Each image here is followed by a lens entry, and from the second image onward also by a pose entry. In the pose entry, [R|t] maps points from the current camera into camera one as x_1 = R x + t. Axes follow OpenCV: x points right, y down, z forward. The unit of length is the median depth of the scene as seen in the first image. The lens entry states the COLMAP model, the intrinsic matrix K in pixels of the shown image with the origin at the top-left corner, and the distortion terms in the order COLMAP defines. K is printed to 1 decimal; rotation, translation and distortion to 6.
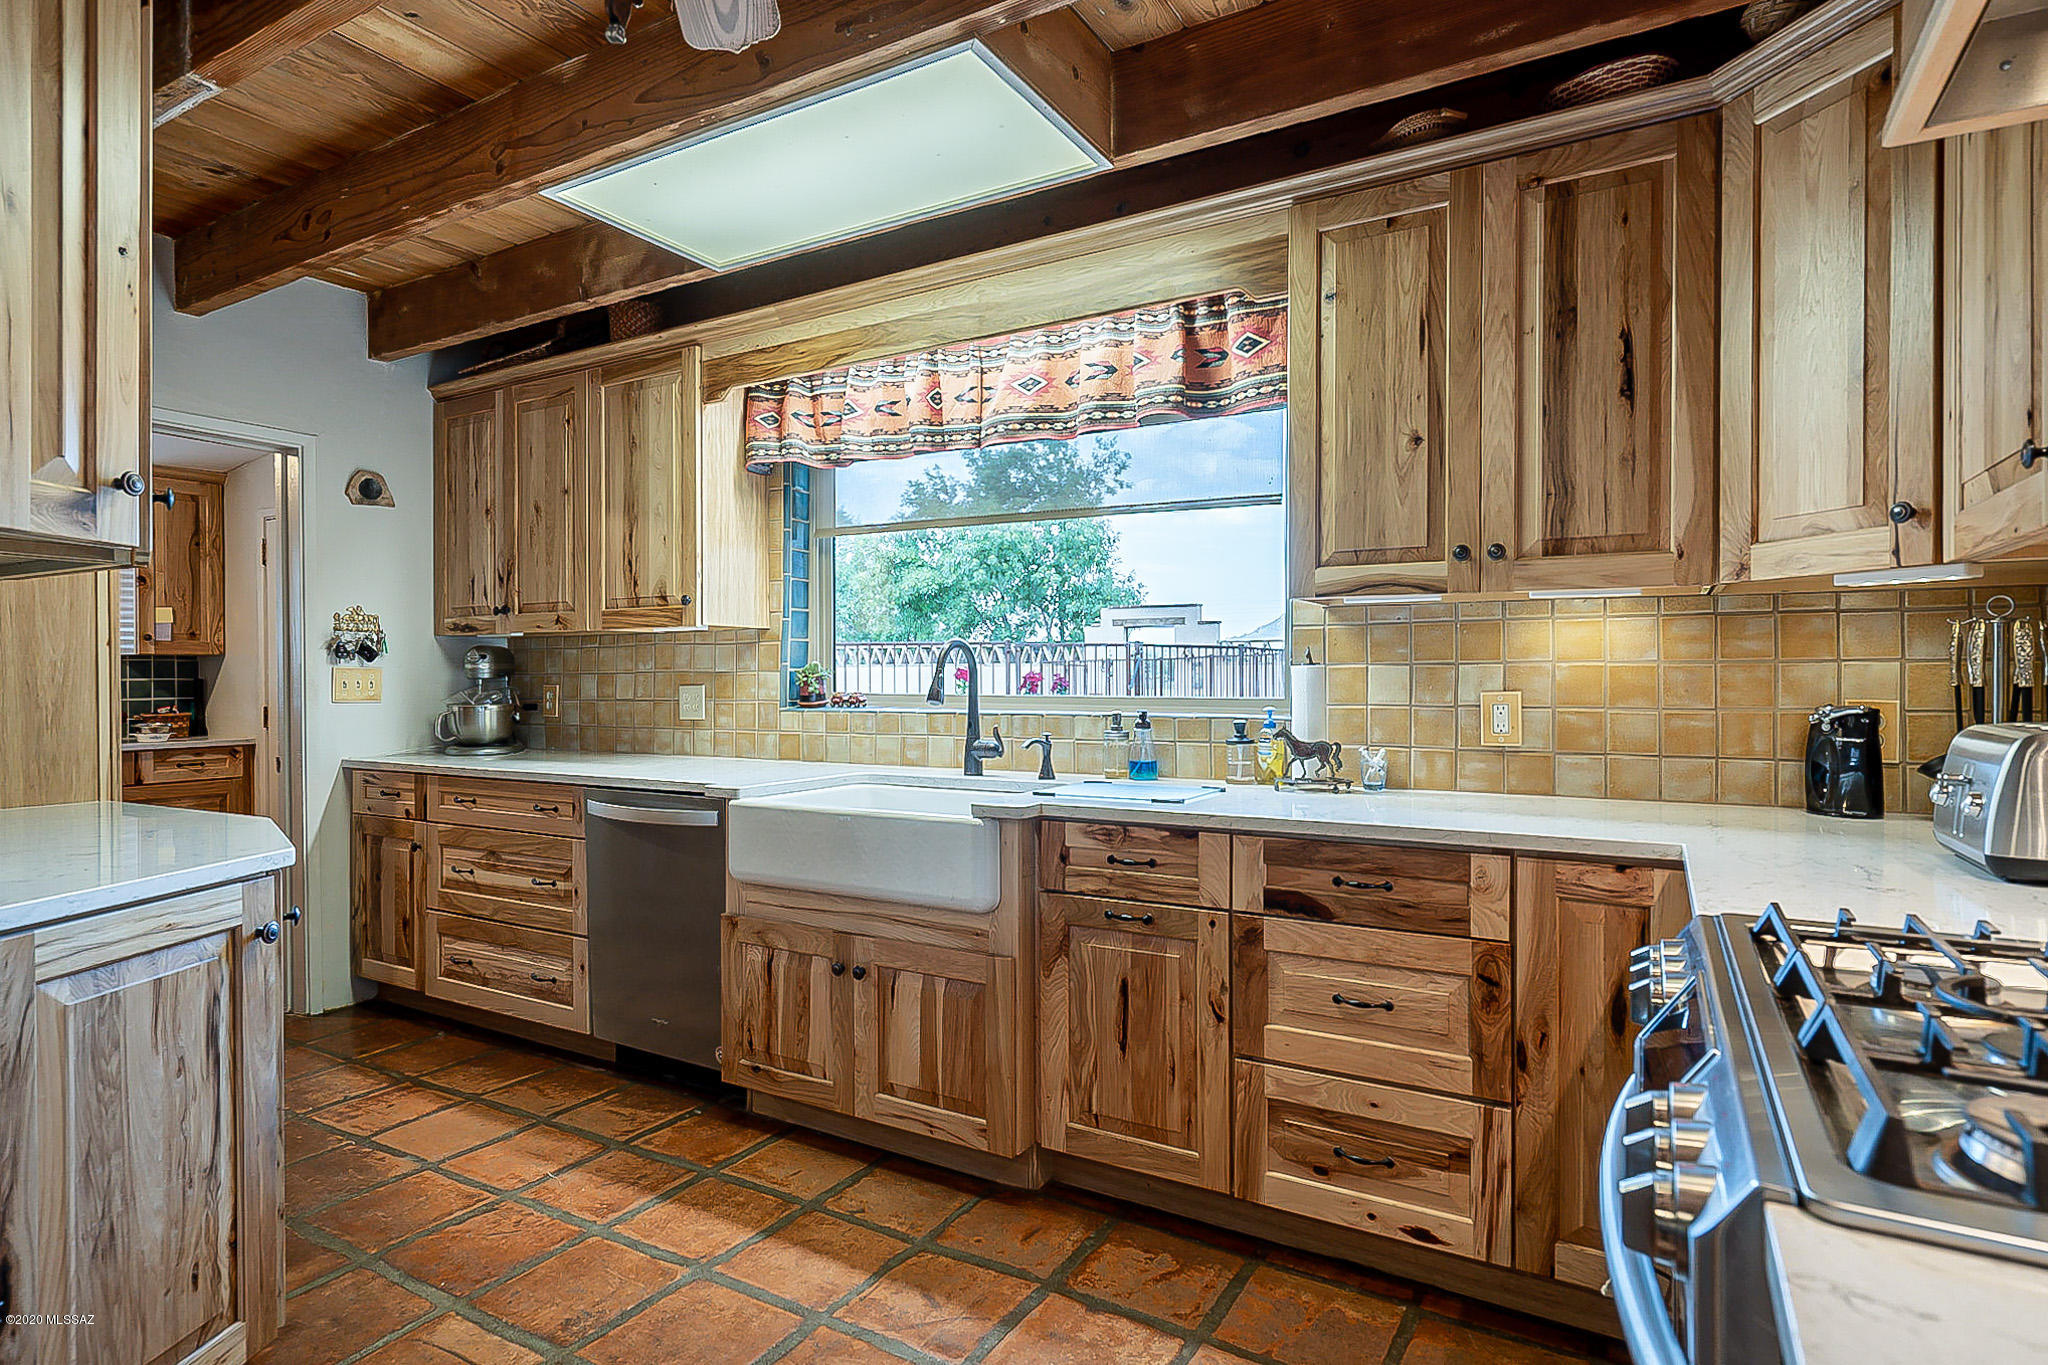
lens RADIAL K [[1083.3, 0, 1014.8], [0, 1083.3, 677.0], [0, 0, 1]] dist [0.002500, 0.001325]
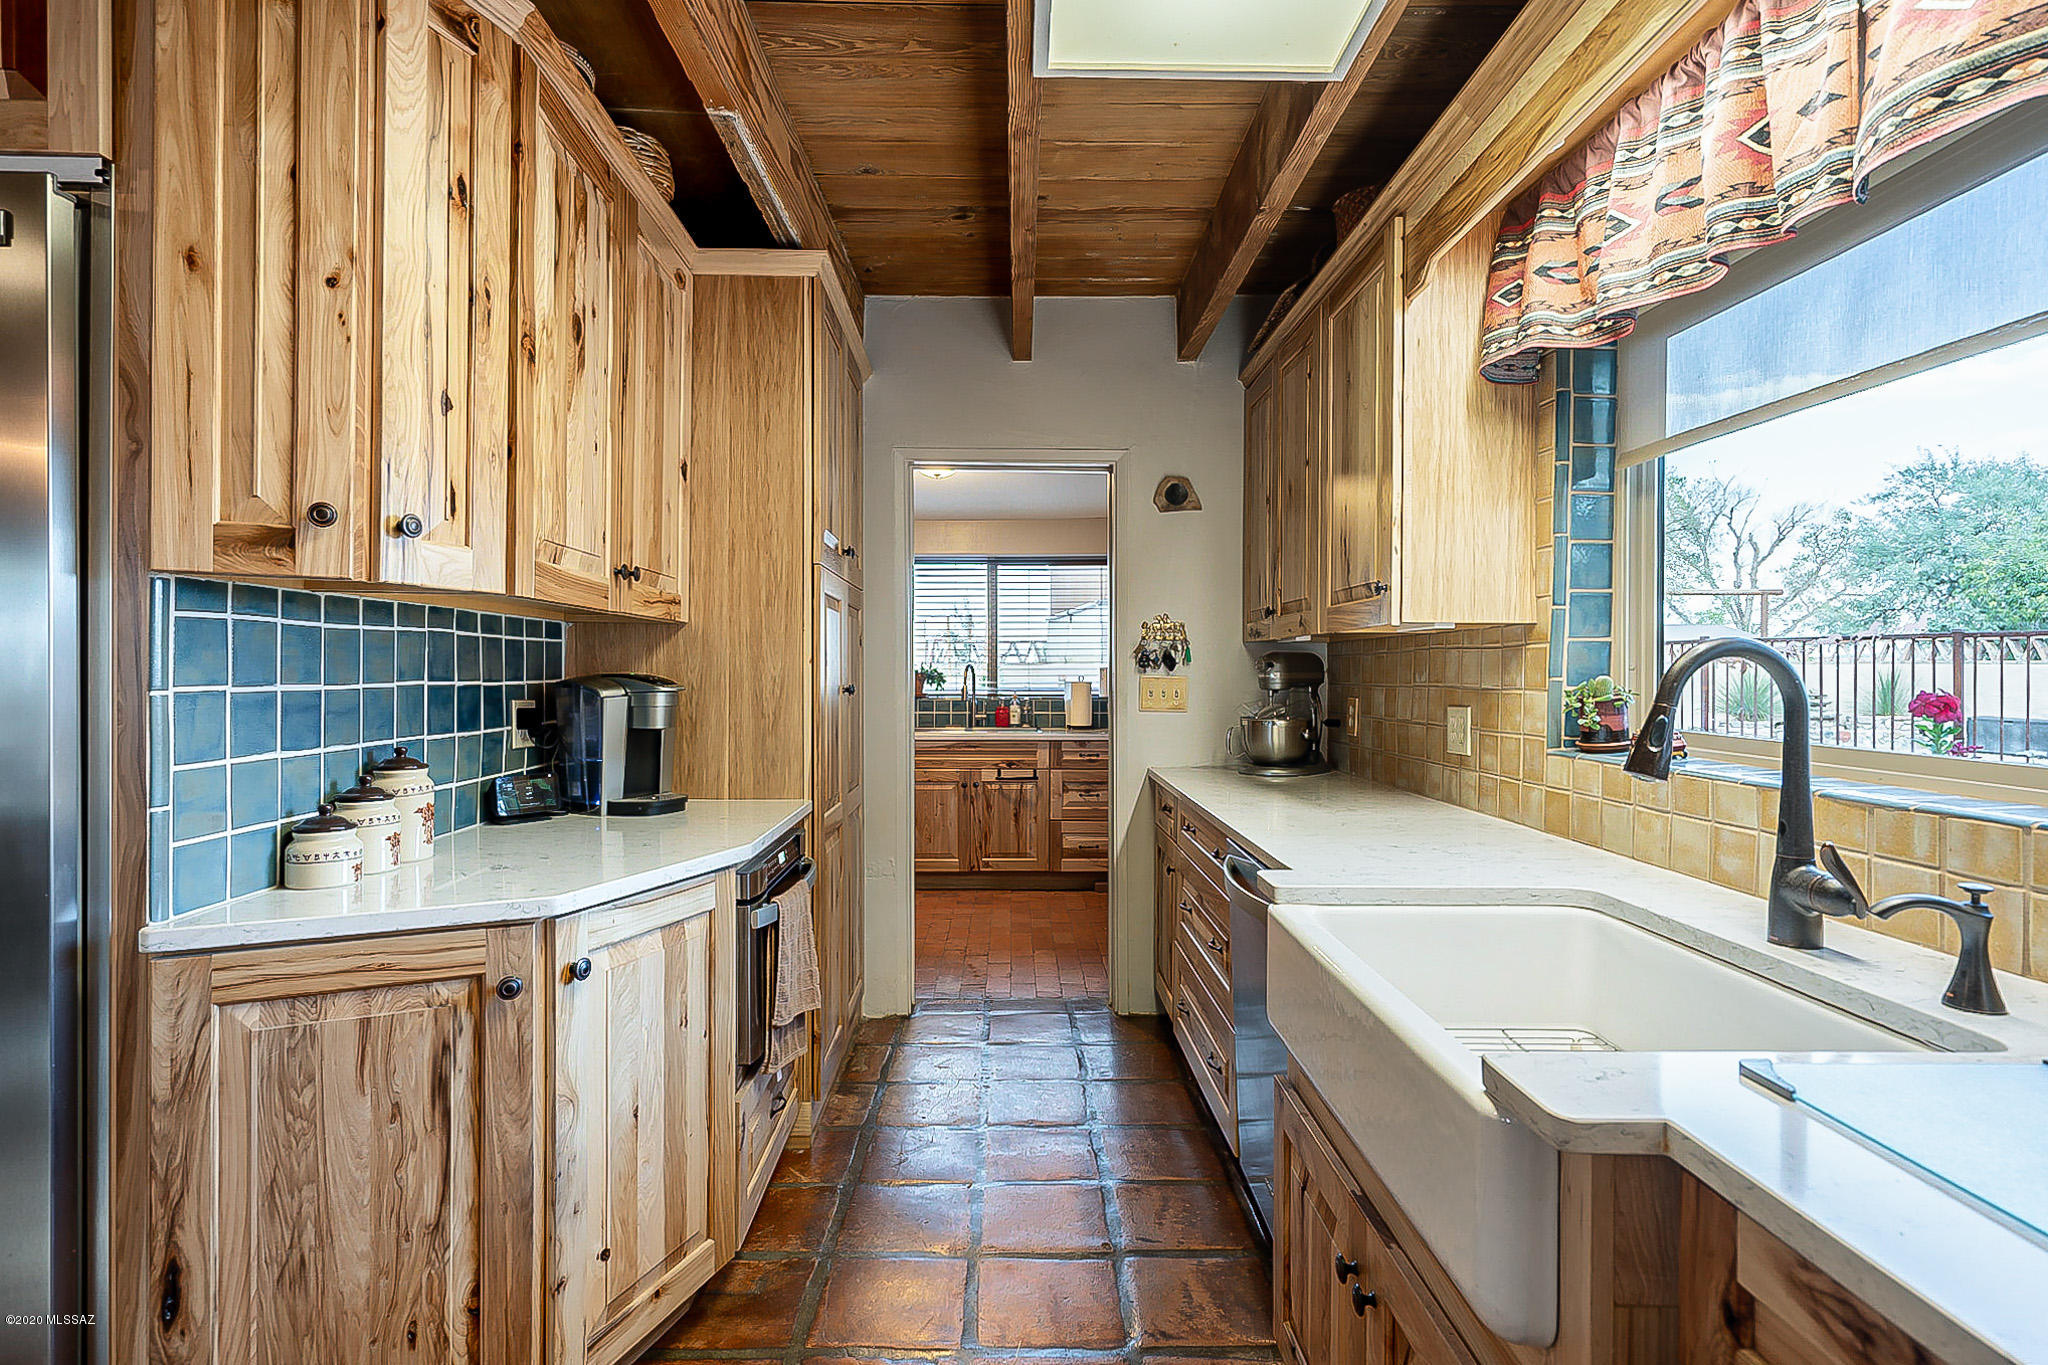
lens RADIAL K [[1011.3, 0, 1032.2], [0, 1011.3, 675.1], [0, 0, 1]] dist [0.001249, 0.000706]
pose [[0.522555, 0.009115, -0.852557, 0.156585], [-0.004776, 0.999958, 0.007763, -0.021635], [0.852592, 0.000015, 0.522577, 0.541104]]
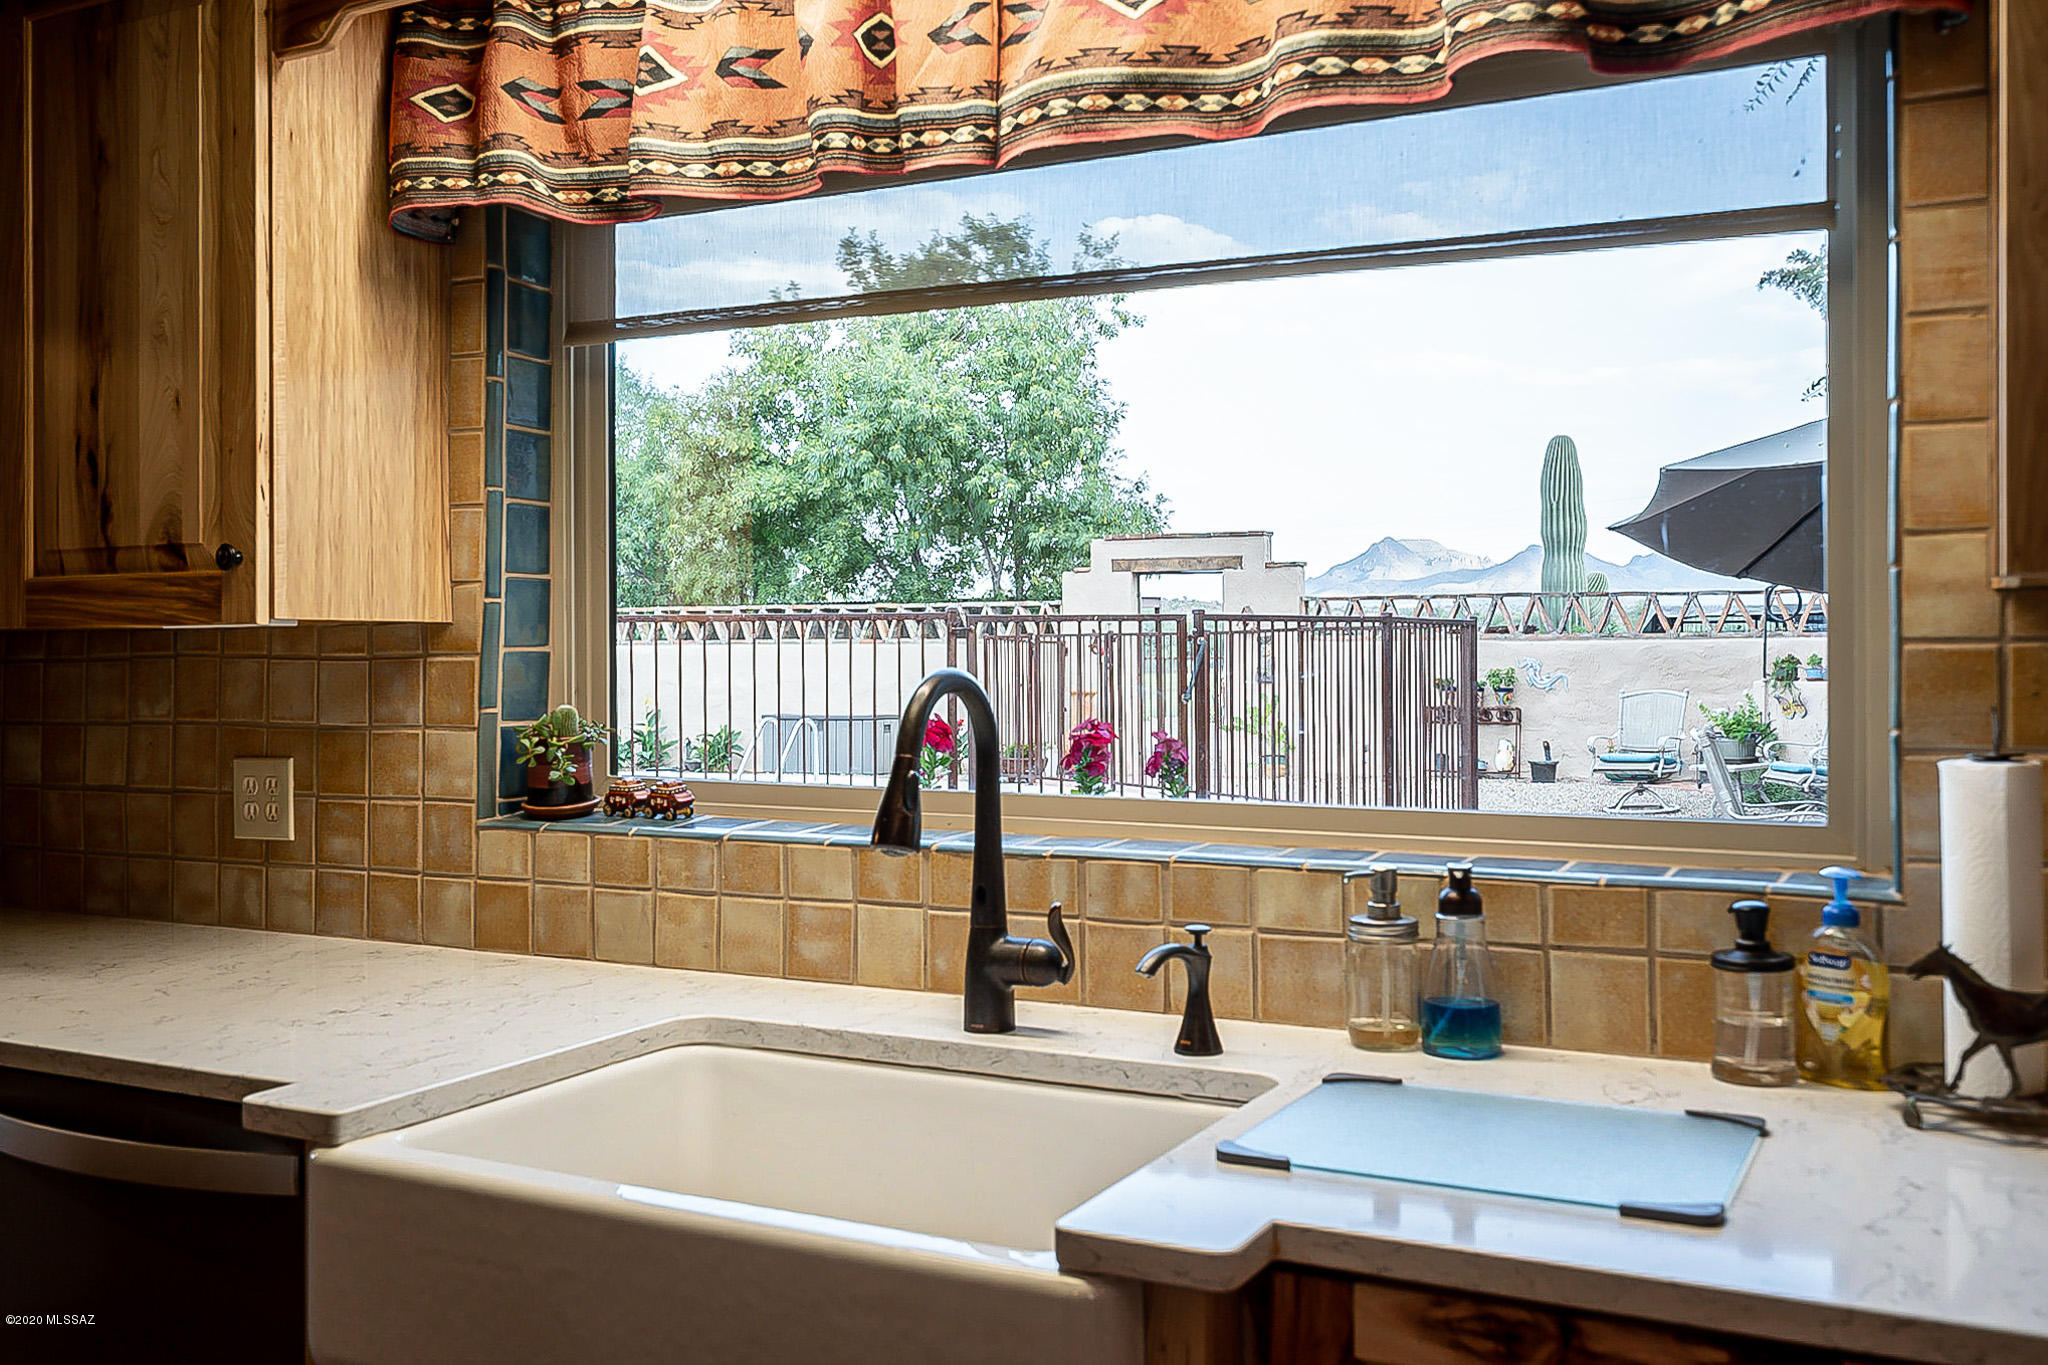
lens RADIAL K [[1827.4, 0, 996.7], [0, 1827.4, 638.8], [0, 0, 1]] dist [0.002718, 0.006647]
pose [[0.999023, -0.002686, 0.044120, -0.065814], [0.002952, 0.999978, -0.005963, -0.042383], [-0.044103, 0.006088, 0.999008, 0.382405]]
